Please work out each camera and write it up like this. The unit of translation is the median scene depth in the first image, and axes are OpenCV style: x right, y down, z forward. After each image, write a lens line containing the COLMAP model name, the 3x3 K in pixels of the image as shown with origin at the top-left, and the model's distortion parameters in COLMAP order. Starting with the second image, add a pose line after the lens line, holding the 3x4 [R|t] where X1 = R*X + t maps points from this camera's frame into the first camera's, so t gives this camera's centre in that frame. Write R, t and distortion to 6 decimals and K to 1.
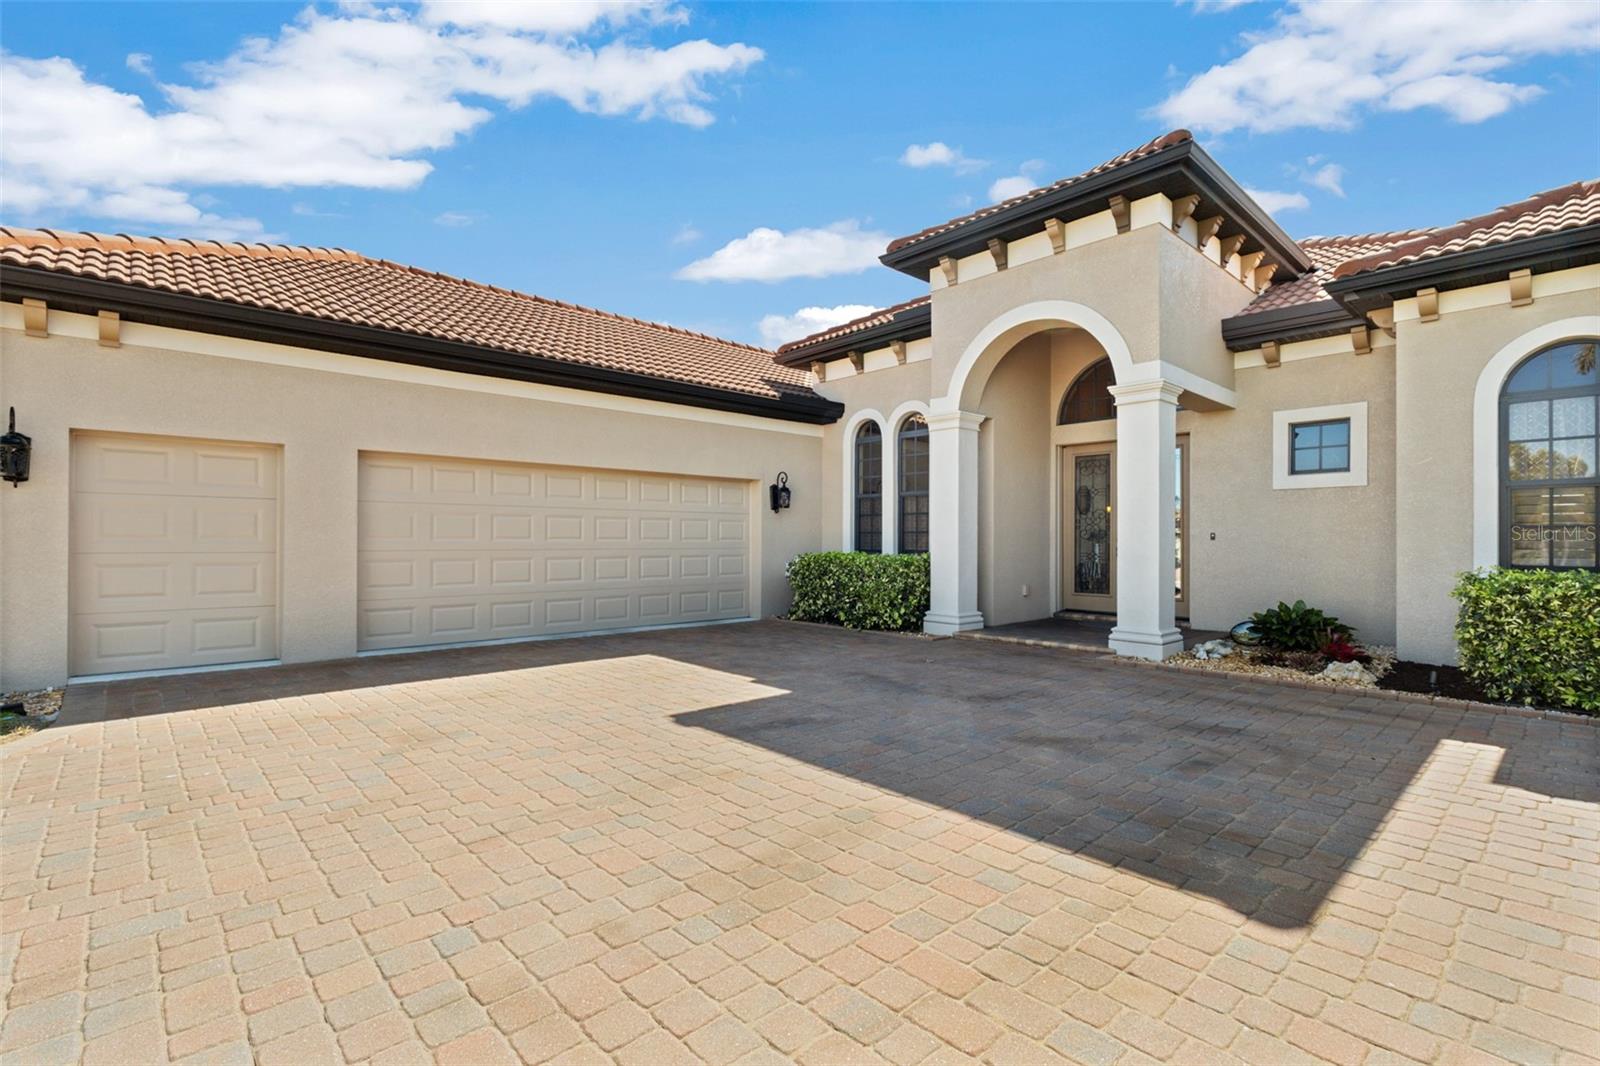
lens RADIAL K [[734.1, 0, 793.6], [0, 734.1, 535.8], [0, 0, 1]] dist [0.002352, 0.001011]
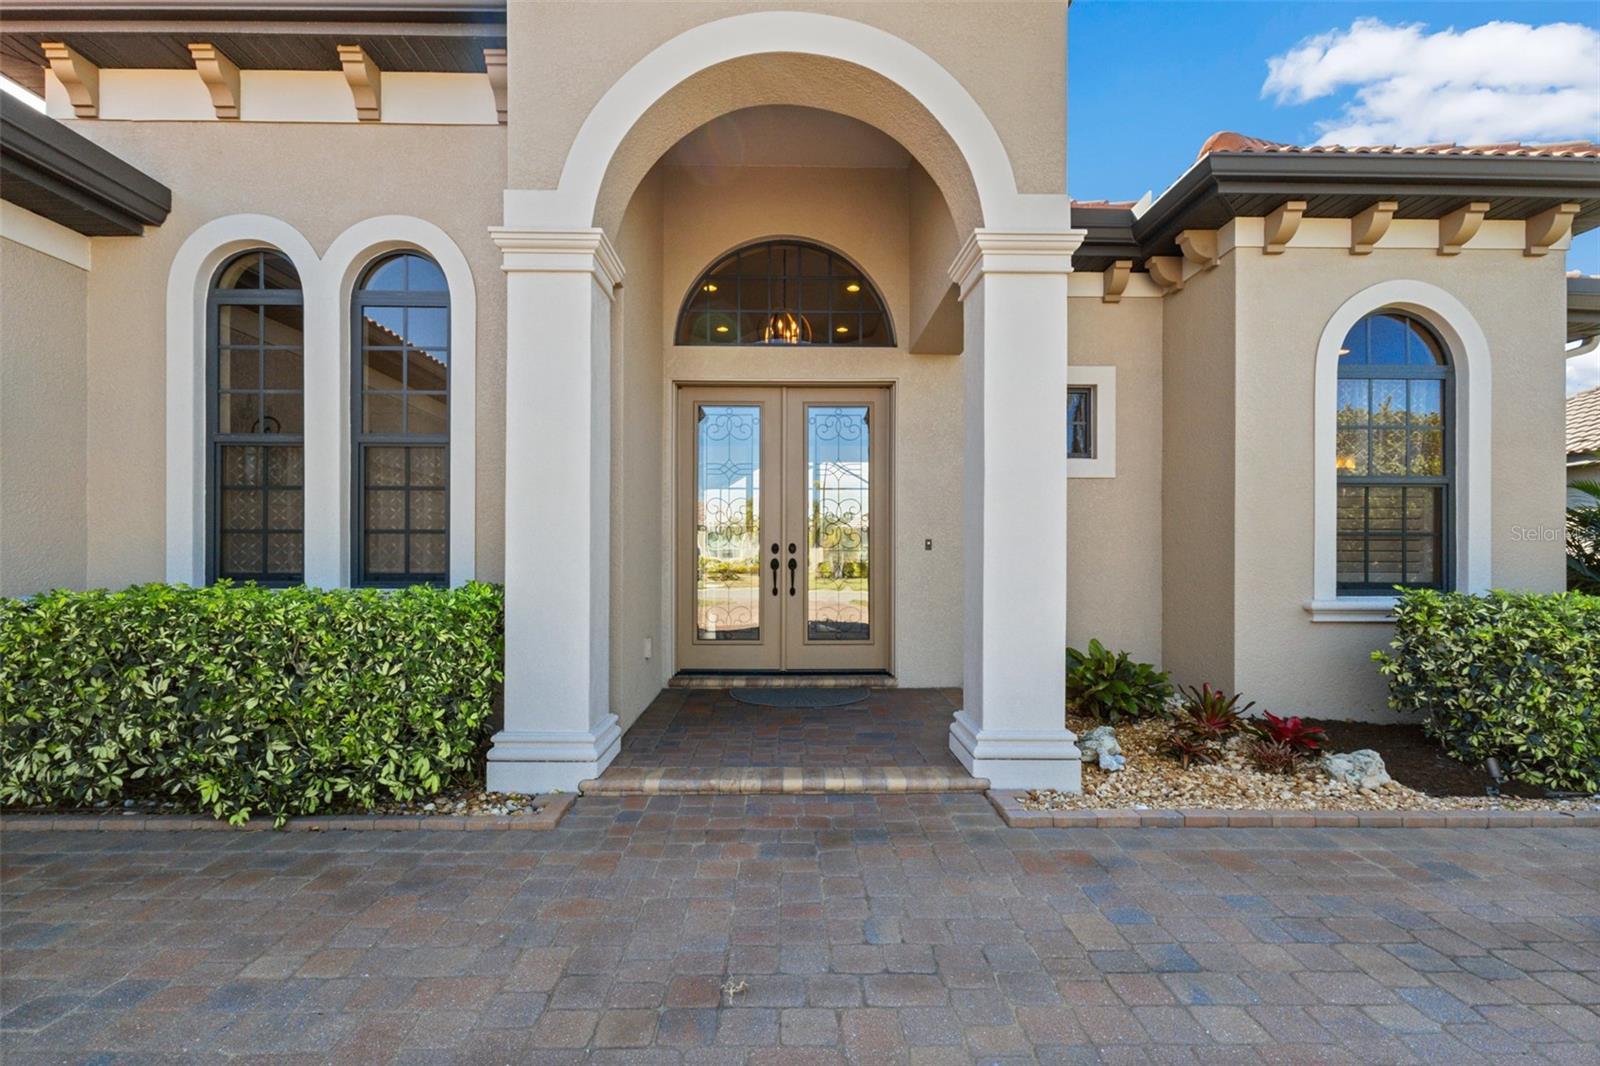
lens RADIAL K [[751.8, 0, 796.5], [0, 751.8, 546.0], [0, 0, 1]] dist [0.002782, 0.000797]
pose [[0.660438, 0.001232, 0.750880, -0.011539], [-0.004302, 0.999988, 0.002142, 0.001517], [-0.750868, -0.004645, 0.660435, 0.599138]]
